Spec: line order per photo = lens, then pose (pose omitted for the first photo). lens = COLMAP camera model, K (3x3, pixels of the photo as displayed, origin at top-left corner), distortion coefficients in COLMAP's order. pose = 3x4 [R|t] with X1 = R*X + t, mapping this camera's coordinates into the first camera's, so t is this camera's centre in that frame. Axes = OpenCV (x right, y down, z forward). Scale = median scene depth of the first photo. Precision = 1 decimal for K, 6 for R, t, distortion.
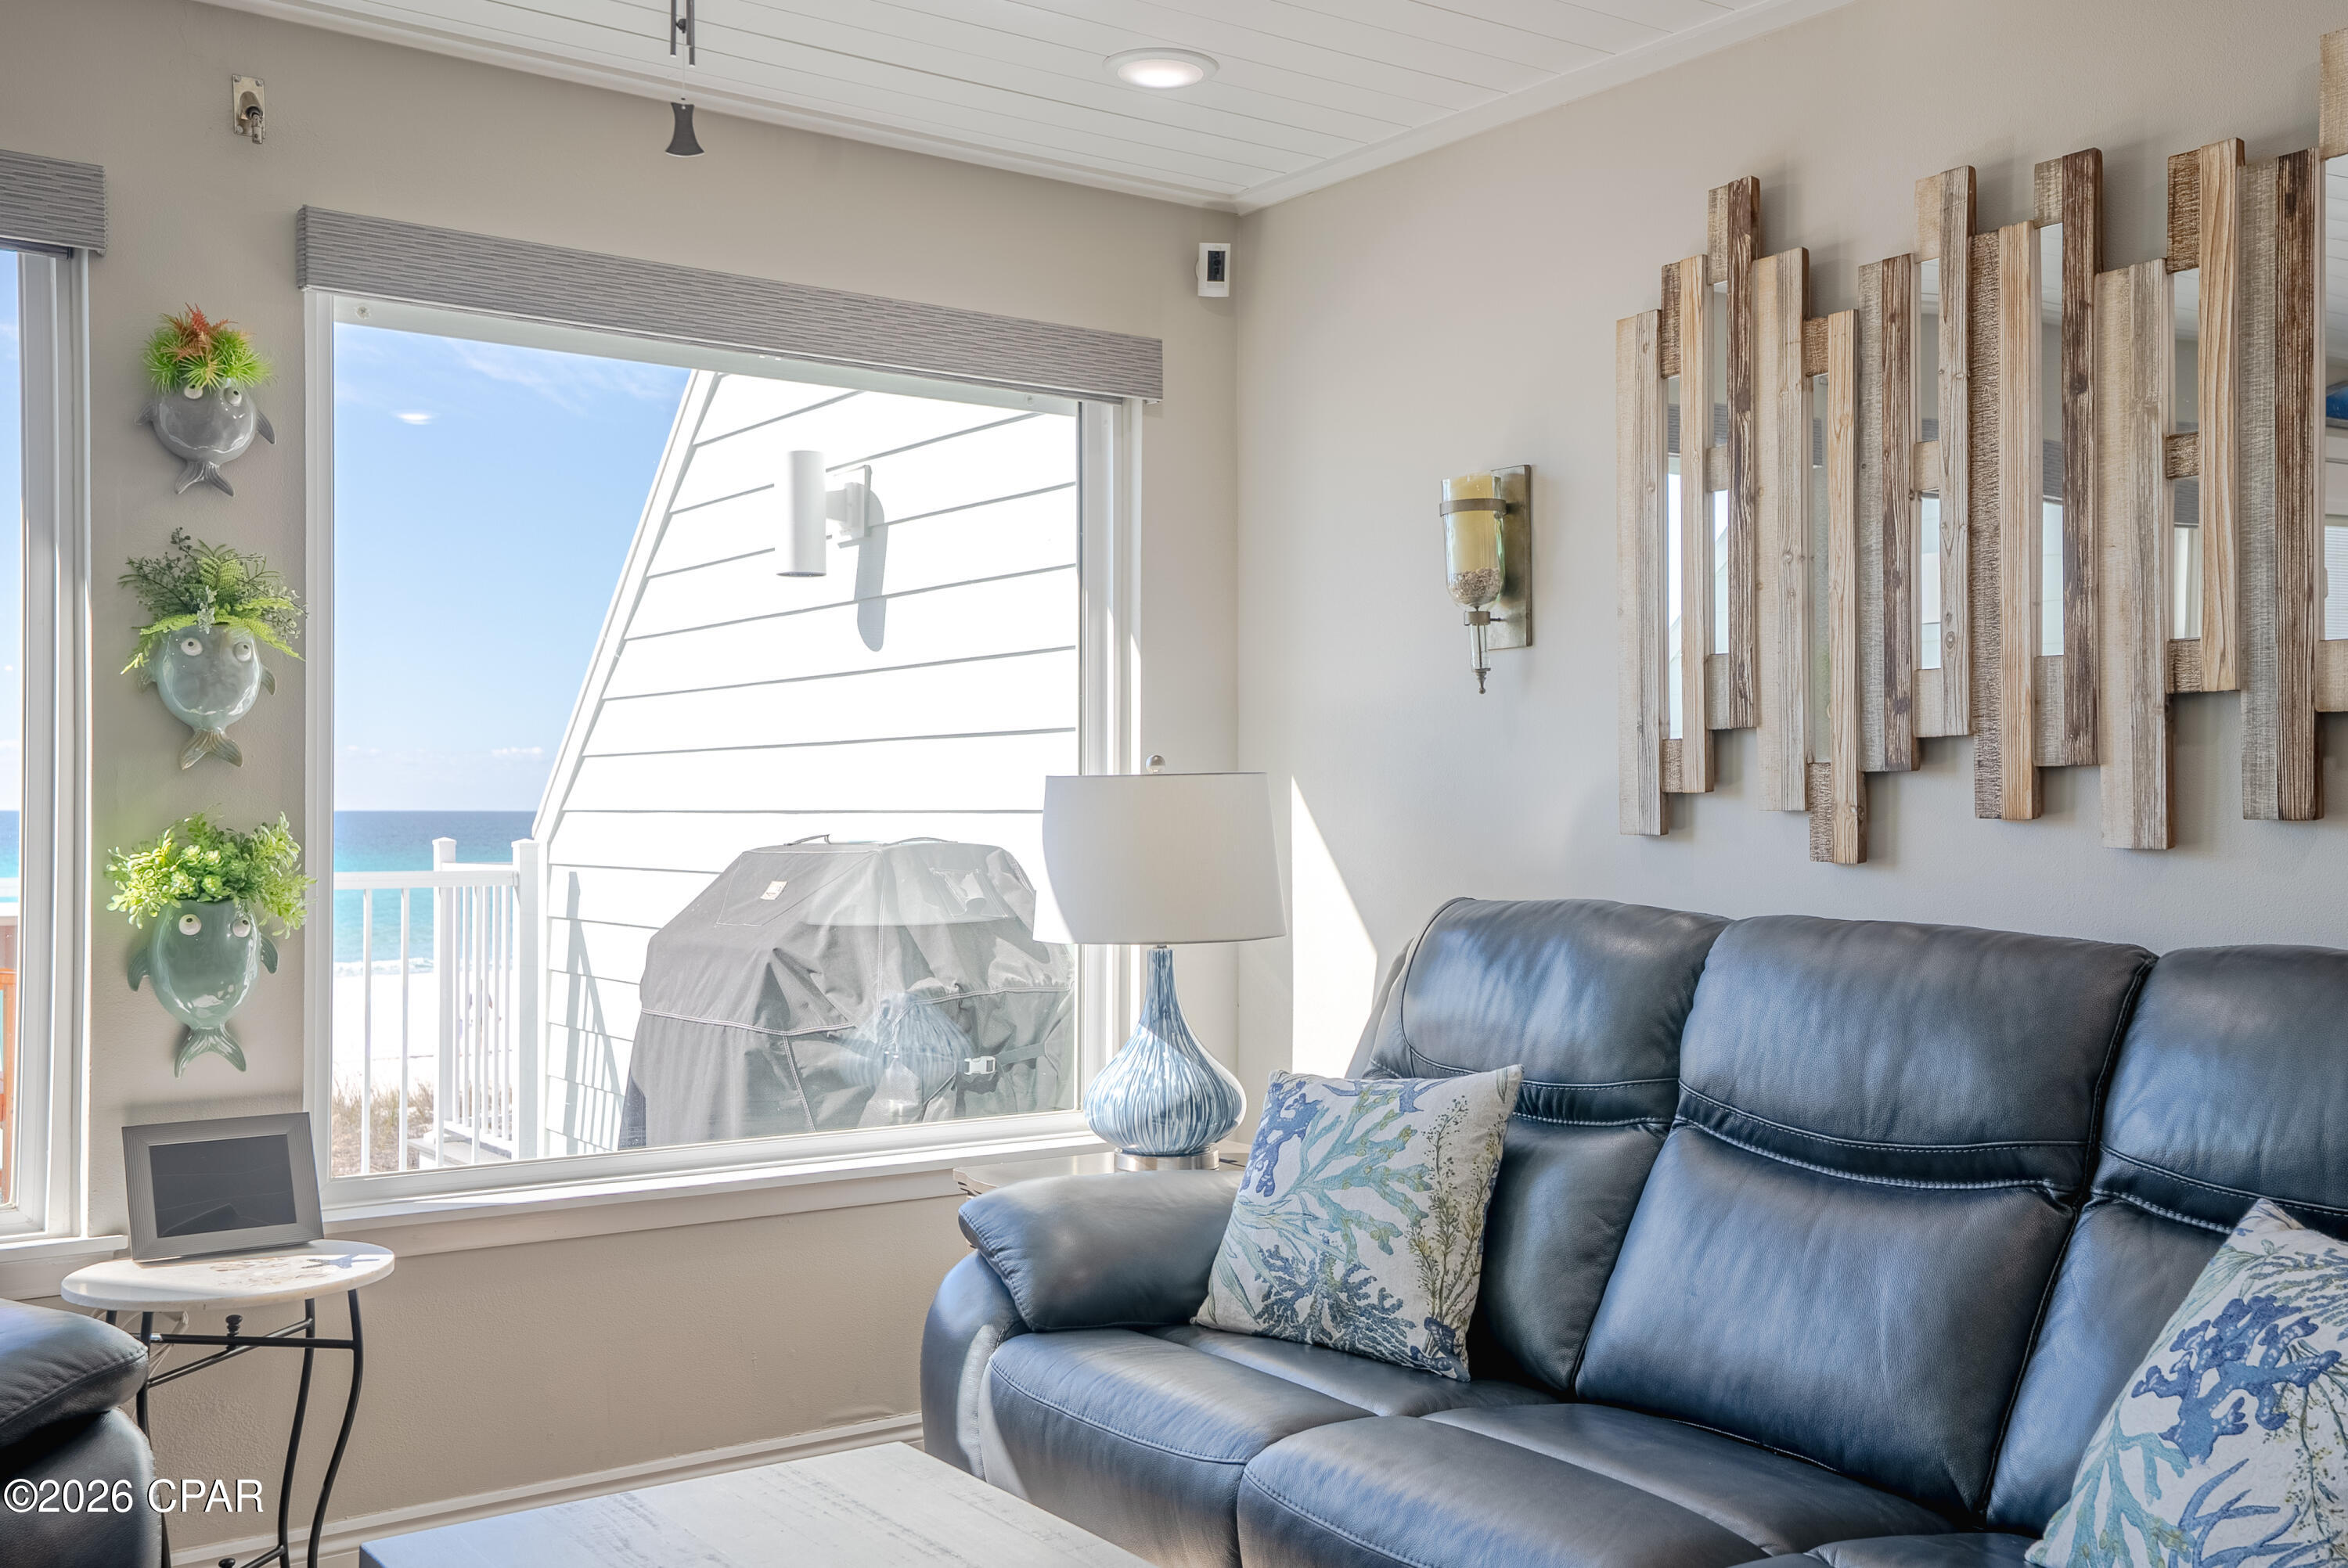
lens RADIAL K [[2213.2, 0, 1175.8], [0, 2213.2, 815.1], [0, 0, 1]] dist [0.063655, 0.004301]
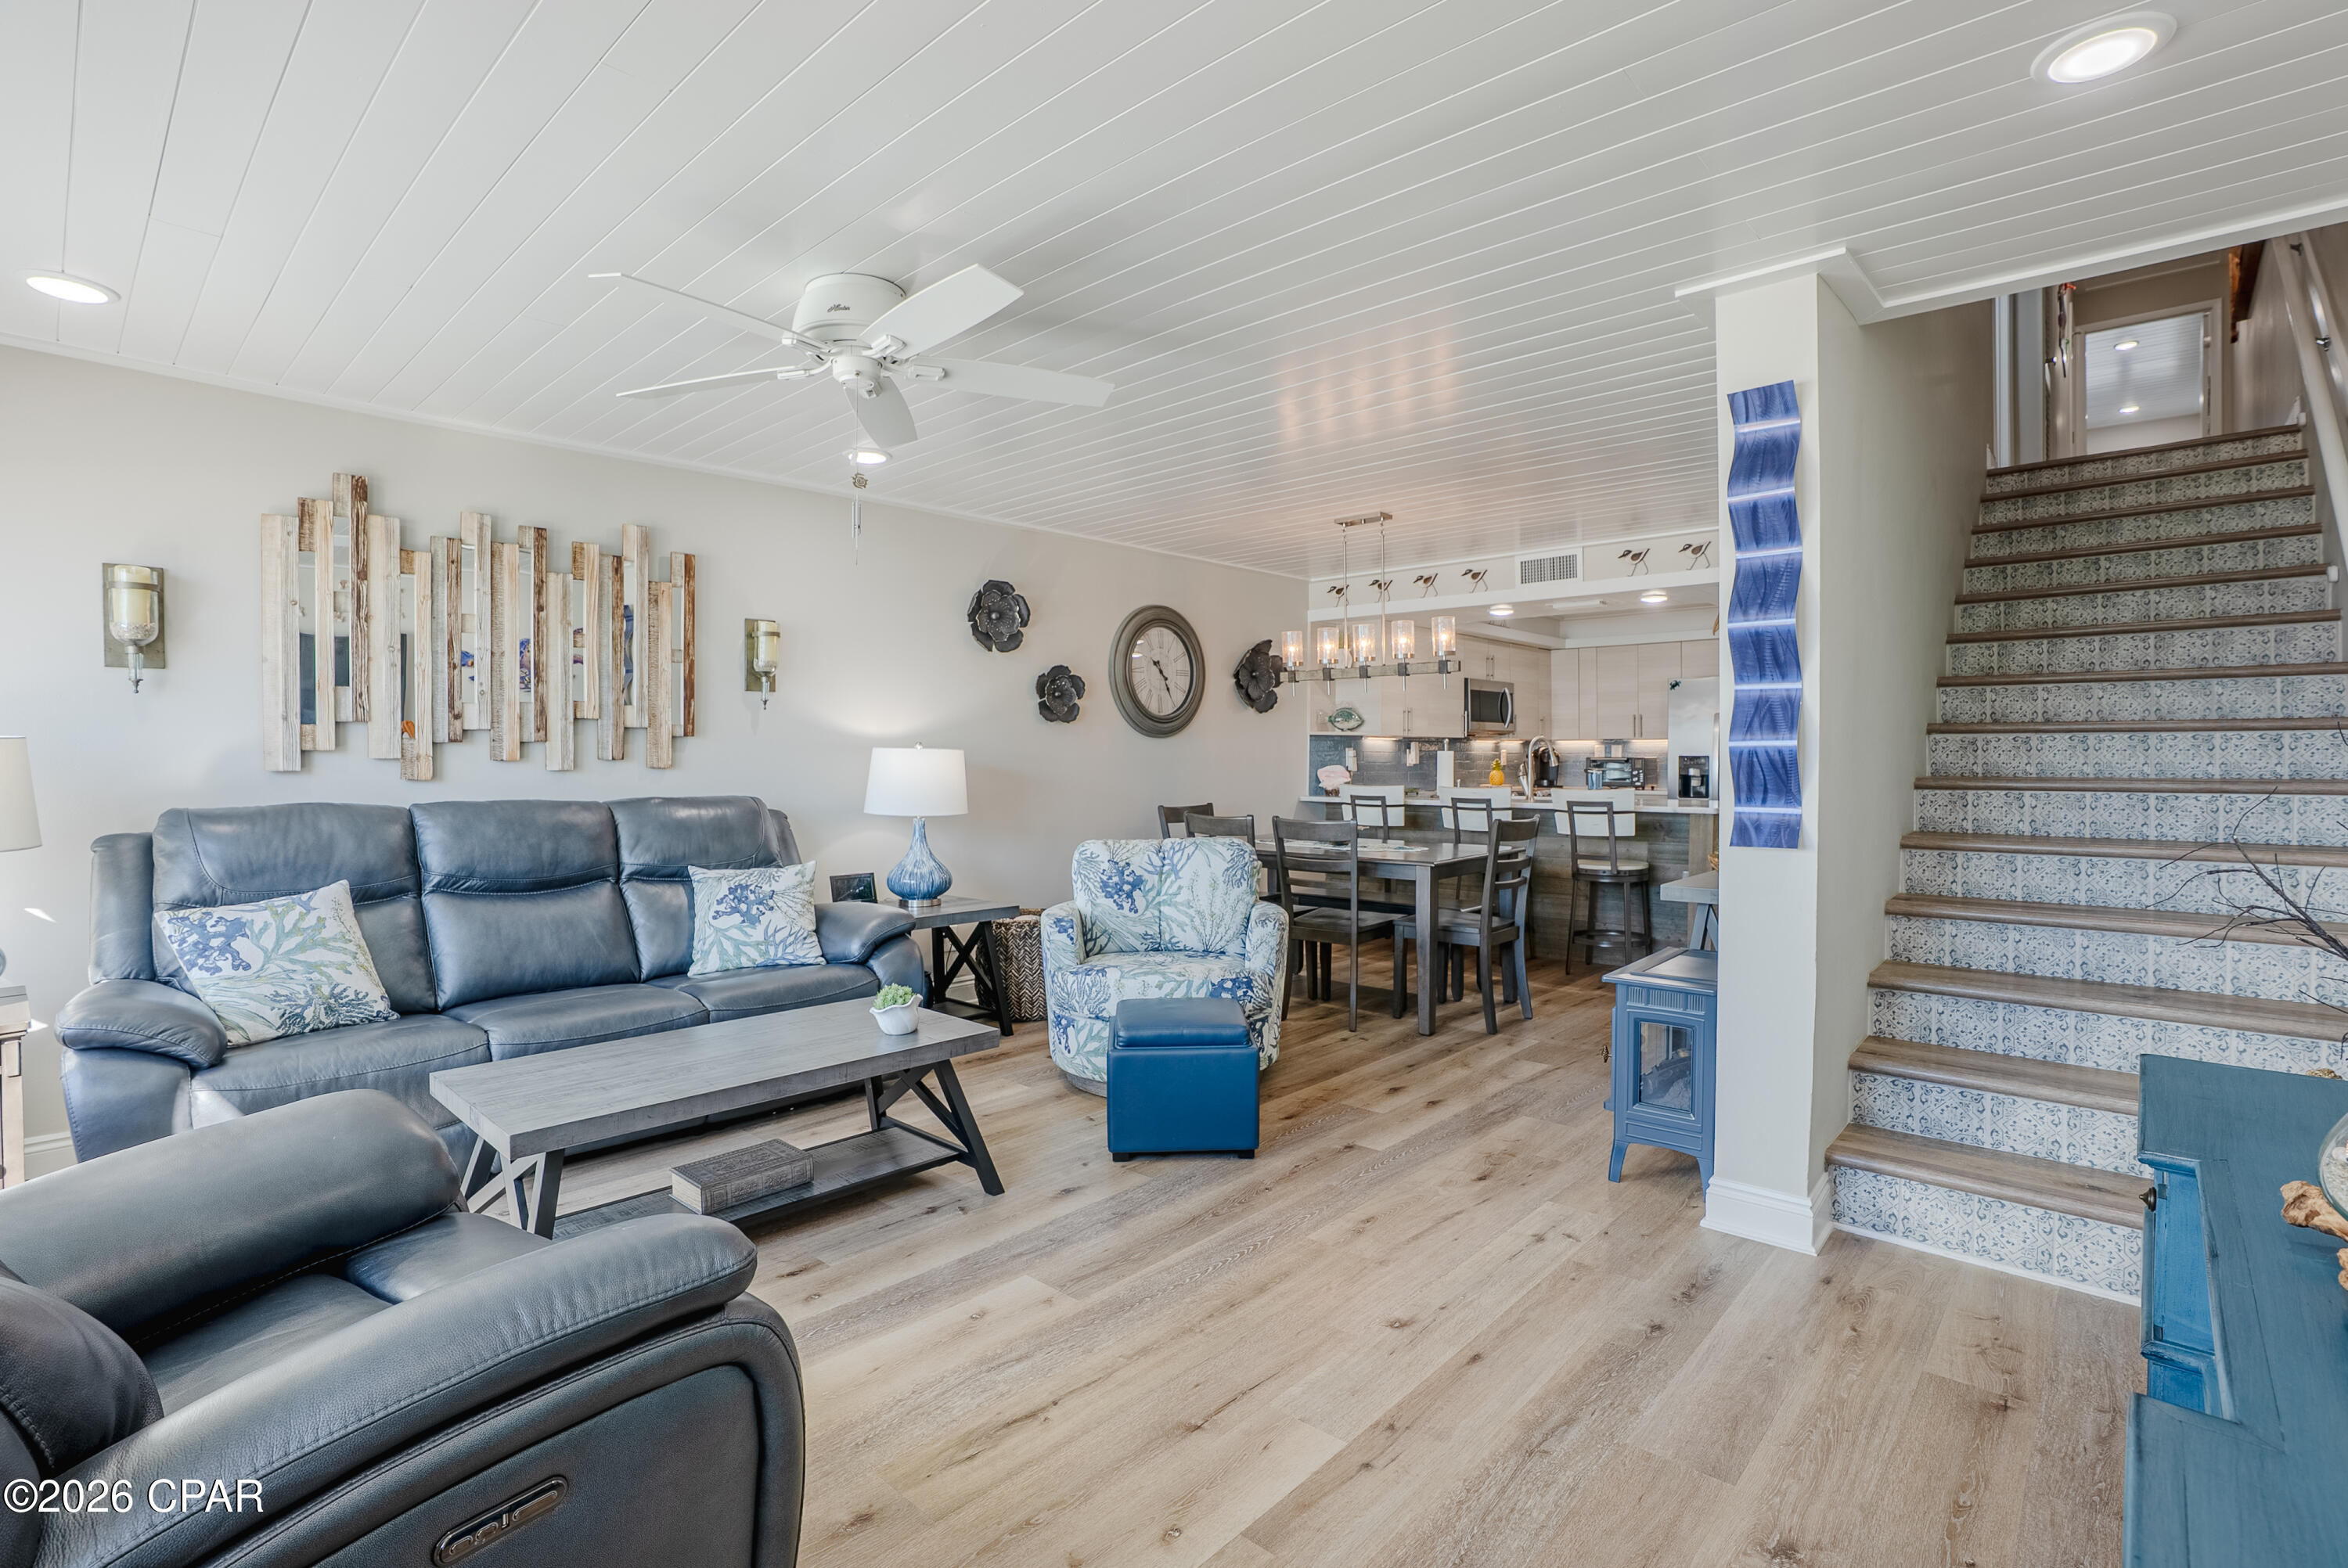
lens RADIAL K [[1071.1, 0, 1174.0], [0, 1071.1, 784.0], [0, 0, 1]] dist [-0.062949, 0.018334]
pose [[-0.188699, -0.031604, 0.981526, -0.948472], [0.000017, 0.999482, 0.032186, -0.010234], [-0.982035, 0.006090, -0.188601, 0.408777]]
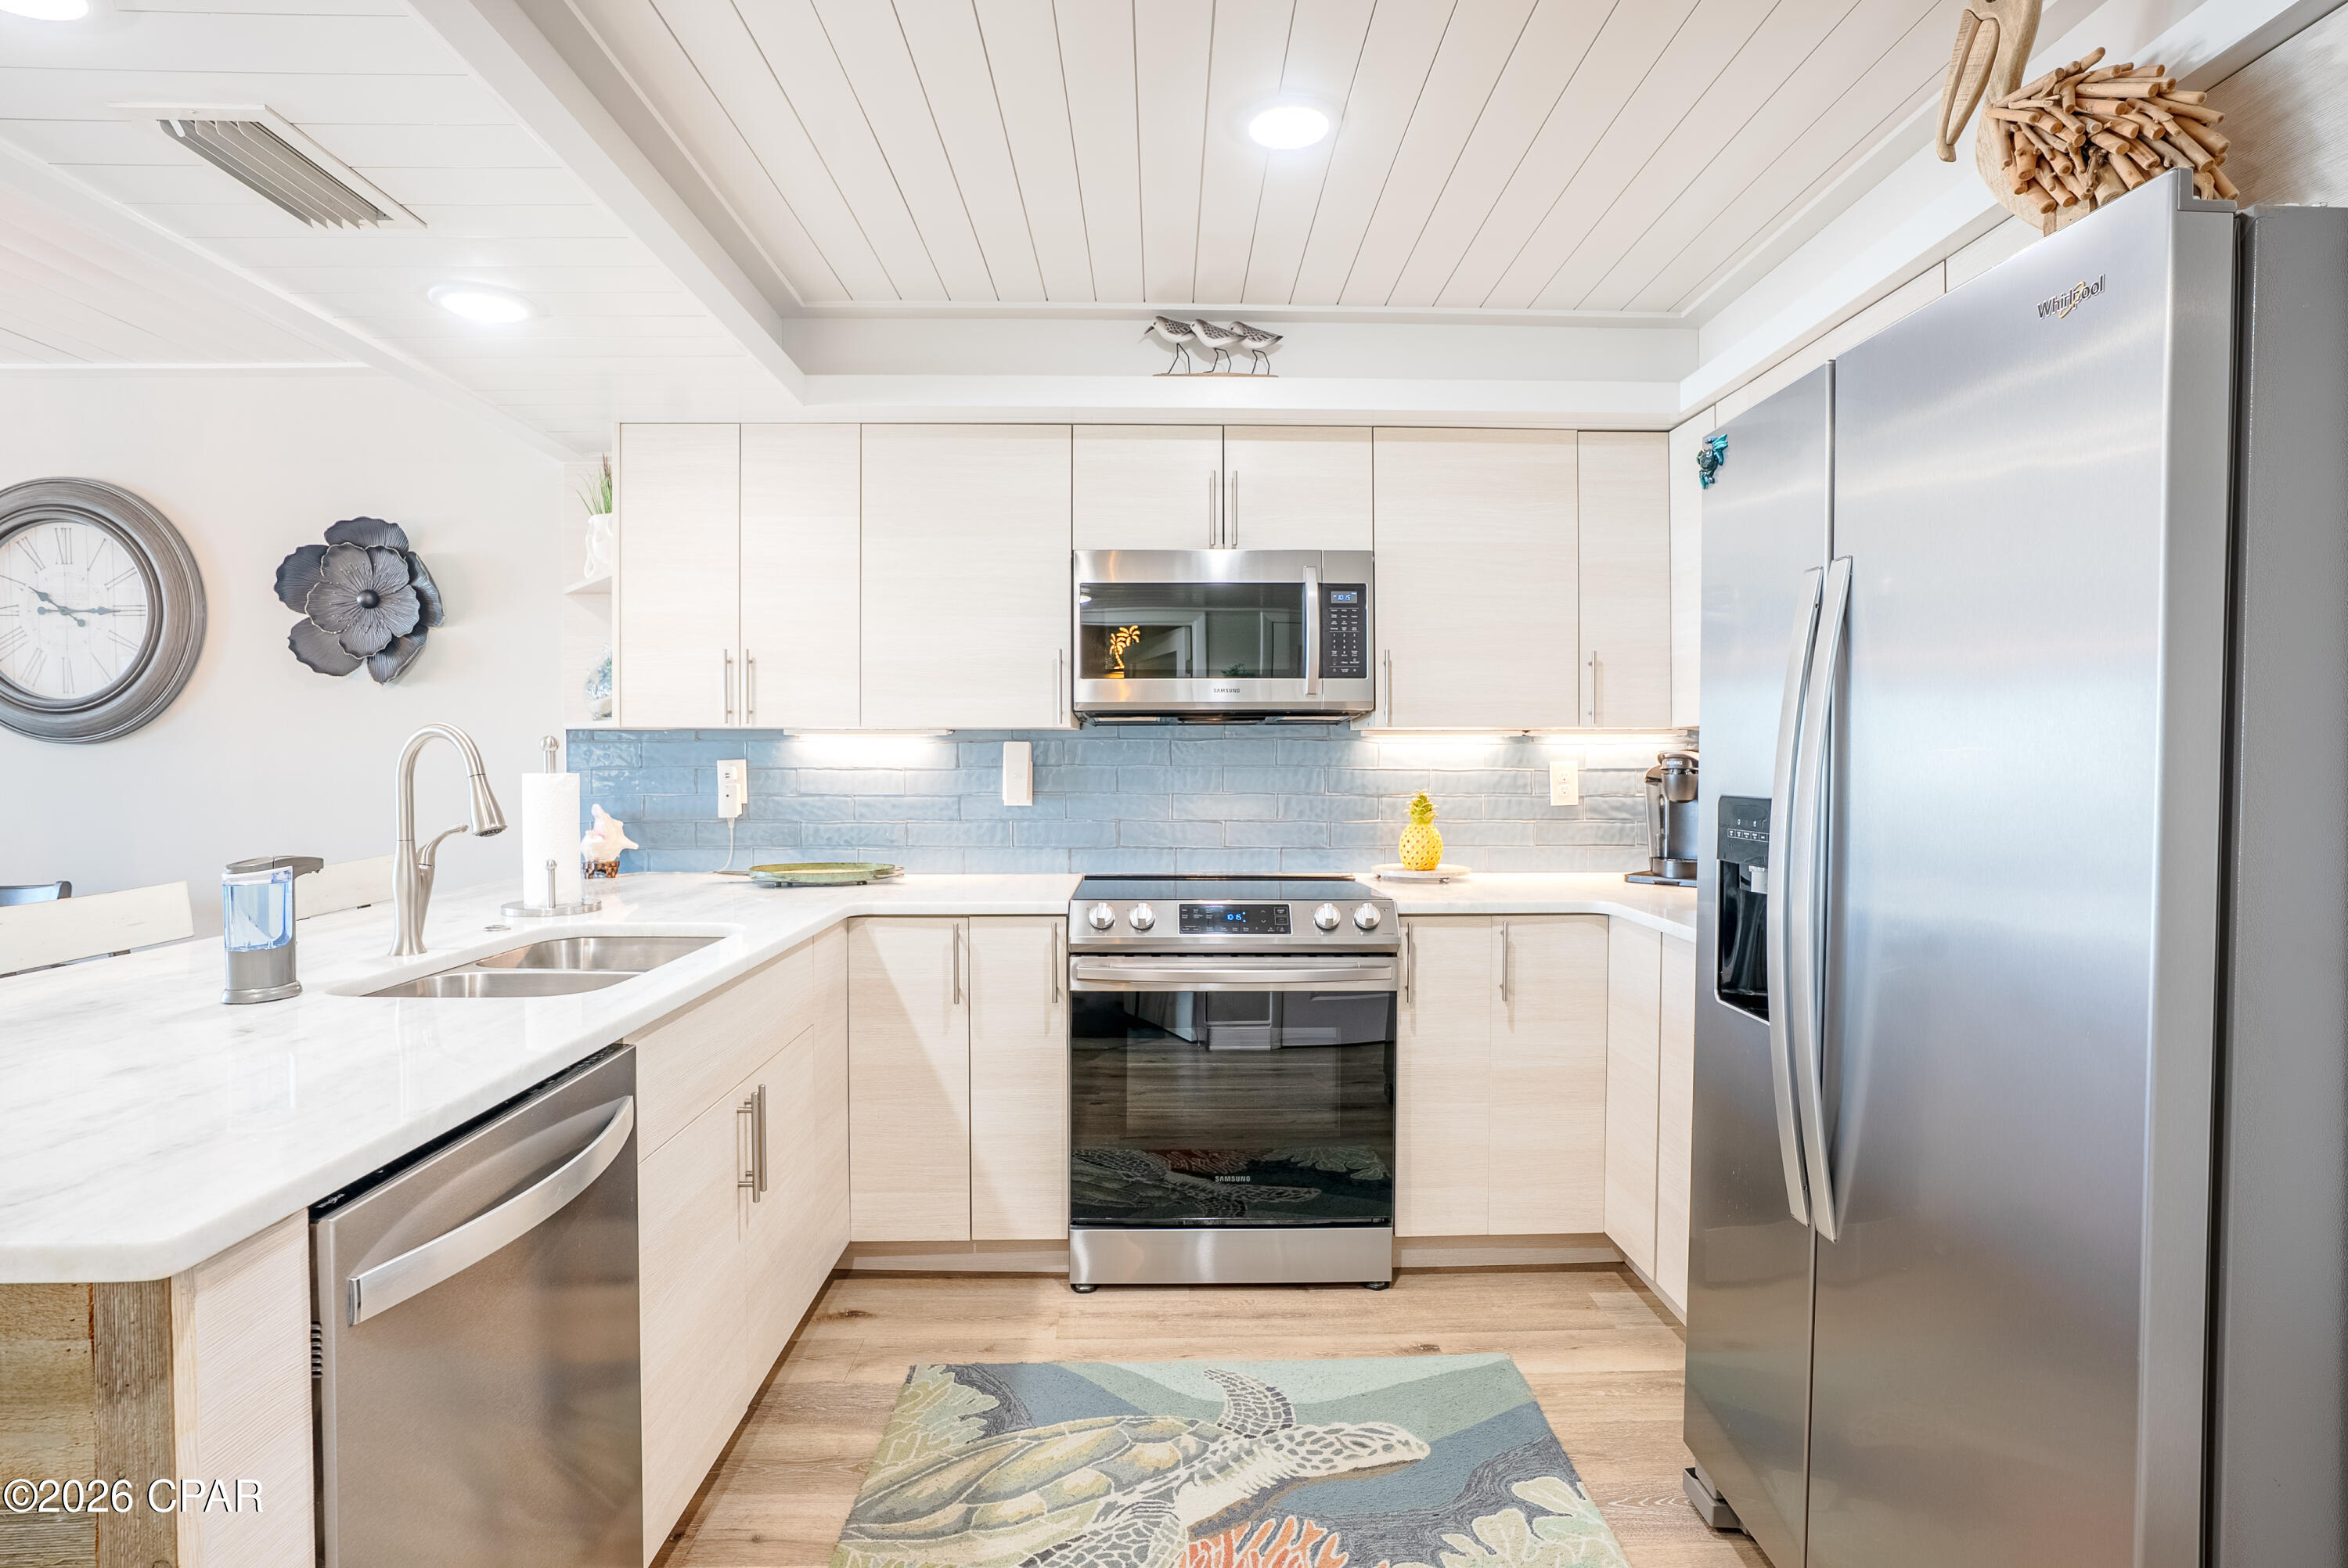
lens RADIAL K [[1203.7, 0, 1179.6], [0, 1203.7, 807.1], [0, 0, 1]] dist [-0.056606, 0.031474]
pose [[0.576260, -0.034210, 0.816550, 0.653083], [0.001637, 0.999170, 0.040706, -0.014234], [-0.817265, -0.022121, 0.575837, -1.359635]]
